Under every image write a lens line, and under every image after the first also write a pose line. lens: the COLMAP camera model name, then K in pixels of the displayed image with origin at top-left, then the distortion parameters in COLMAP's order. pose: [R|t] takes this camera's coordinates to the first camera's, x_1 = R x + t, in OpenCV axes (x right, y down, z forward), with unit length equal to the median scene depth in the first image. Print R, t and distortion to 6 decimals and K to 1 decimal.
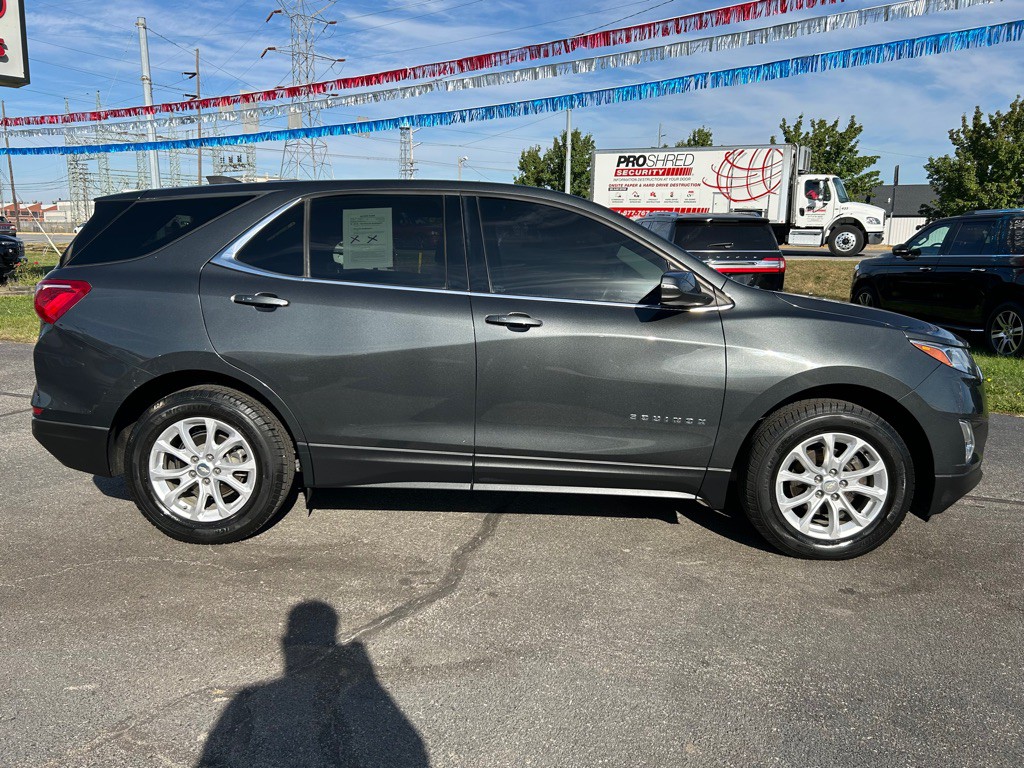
lens RADIAL K [[794.2, 0, 539.4], [0, 794.2, 385.0], [0, 0, 1]] dist [0.065680, -0.068240]
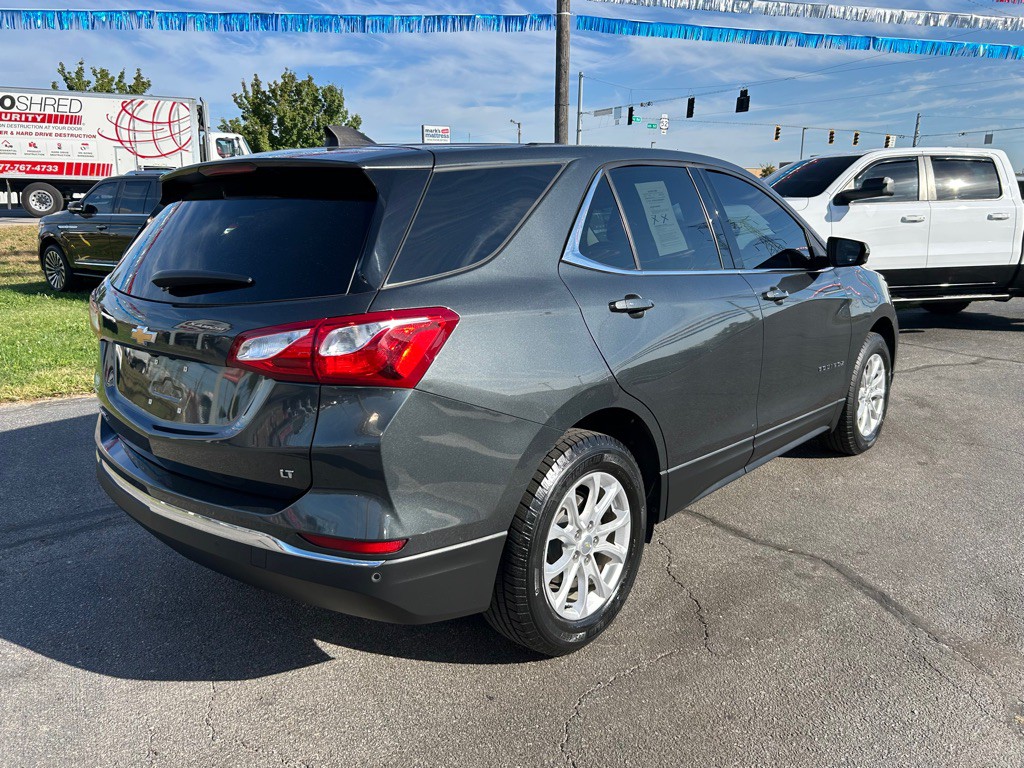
lens RADIAL K [[789.7, 0, 479.8], [0, 789.7, 370.7], [0, 0, 1]] dist [0.057665, -0.066325]
pose [[0.646653, -0.172954, 0.742918, -0.211807], [0.144992, 0.984068, 0.102890, -0.029652], [-0.748877, 0.041183, 0.661428, 0.126482]]
